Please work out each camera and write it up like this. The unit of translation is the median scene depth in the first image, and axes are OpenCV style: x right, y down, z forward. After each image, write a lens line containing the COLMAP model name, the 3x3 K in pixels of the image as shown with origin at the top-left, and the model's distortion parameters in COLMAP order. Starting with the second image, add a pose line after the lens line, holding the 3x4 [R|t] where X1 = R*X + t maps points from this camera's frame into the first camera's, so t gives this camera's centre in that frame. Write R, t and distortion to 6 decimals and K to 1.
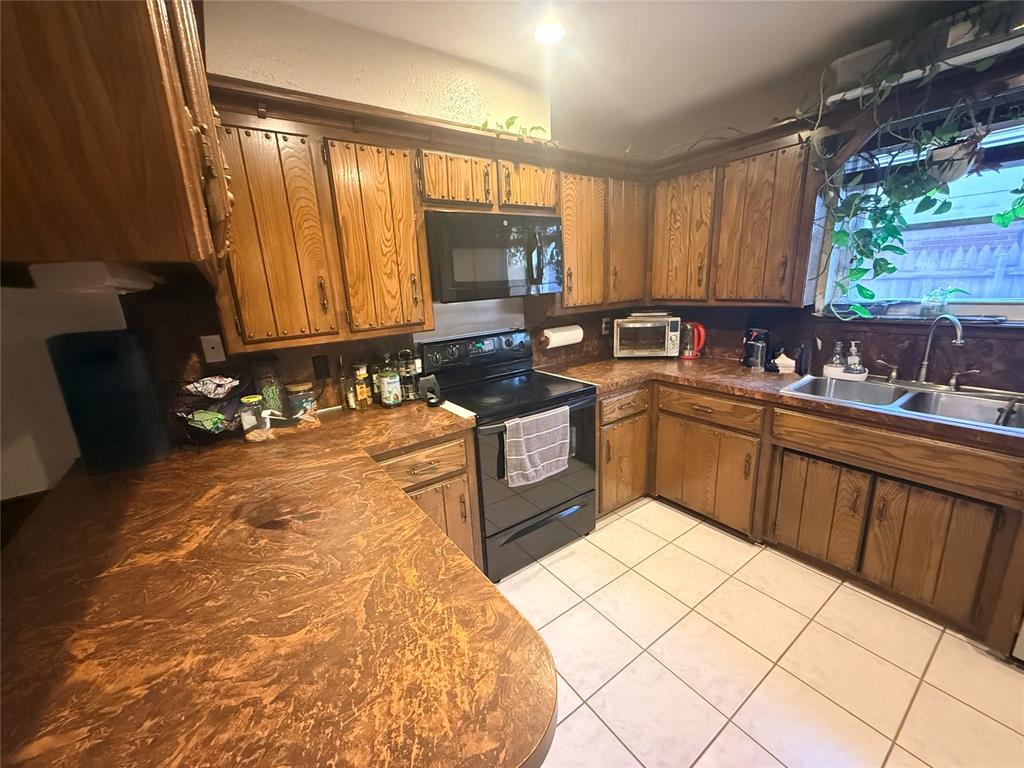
lens RADIAL K [[407.8, 0, 513.4], [0, 407.8, 383.9], [0, 0, 1]] dist [0.000993, -0.000026]
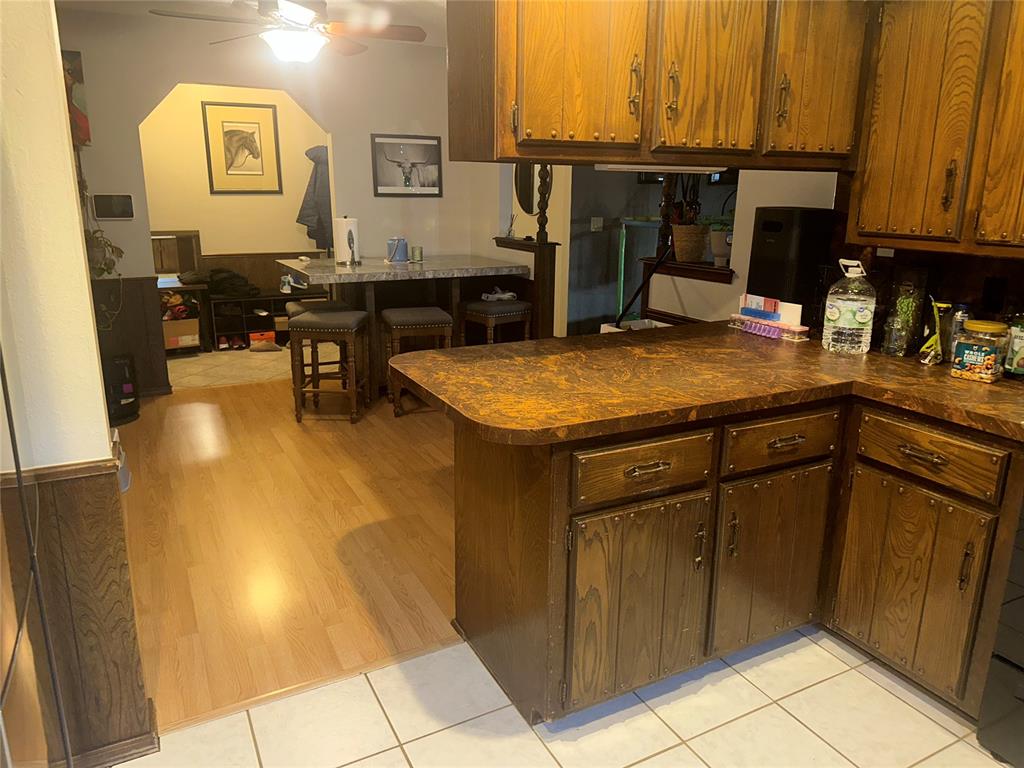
lens RADIAL K [[727.7, 0, 511.2], [0, 727.7, 384.7], [0, 0, 1]] dist [0.048946, -0.050761]
pose [[-0.145171, 0.315437, -0.937777, 1.067689], [-0.241711, 0.907791, 0.342768, -0.163702], [0.959427, 0.276431, -0.055540, 0.431718]]
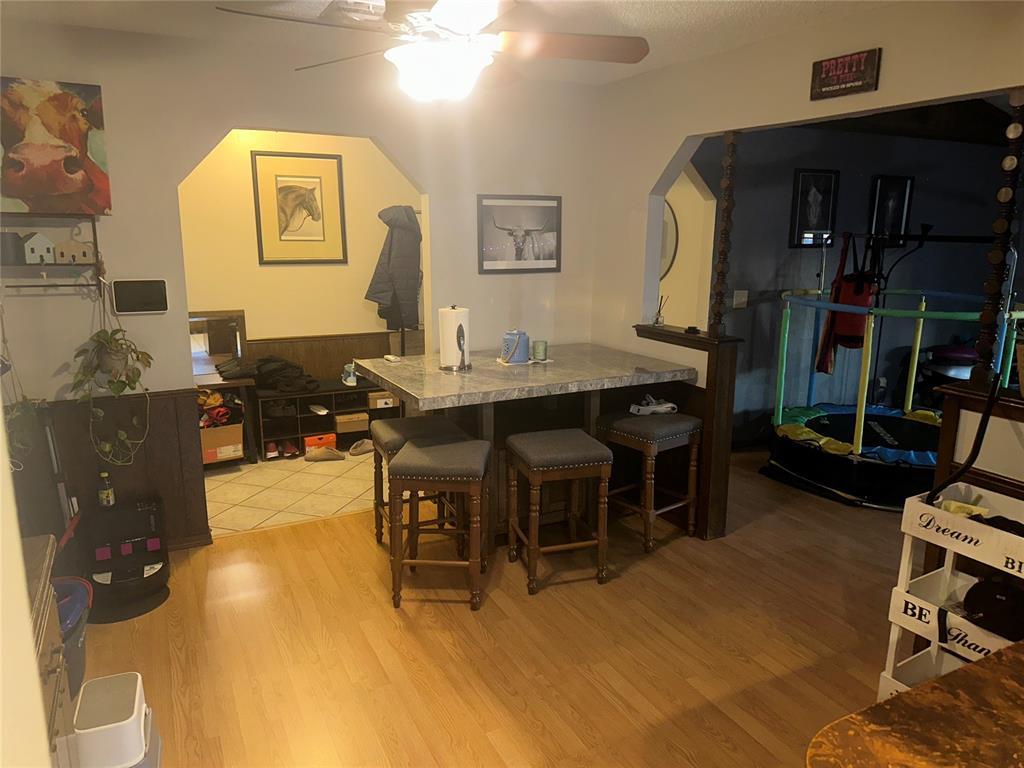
lens RADIAL K [[727.7, 0, 520.3], [0, 727.7, 388.1], [0, 0, 1]] dist [0.048946, -0.050761]
pose [[-0.153278, 0.269310, -0.950778, 0.727415], [-0.238892, 0.923510, 0.300099, -0.127299], [0.958872, 0.273132, -0.077218, 0.186625]]
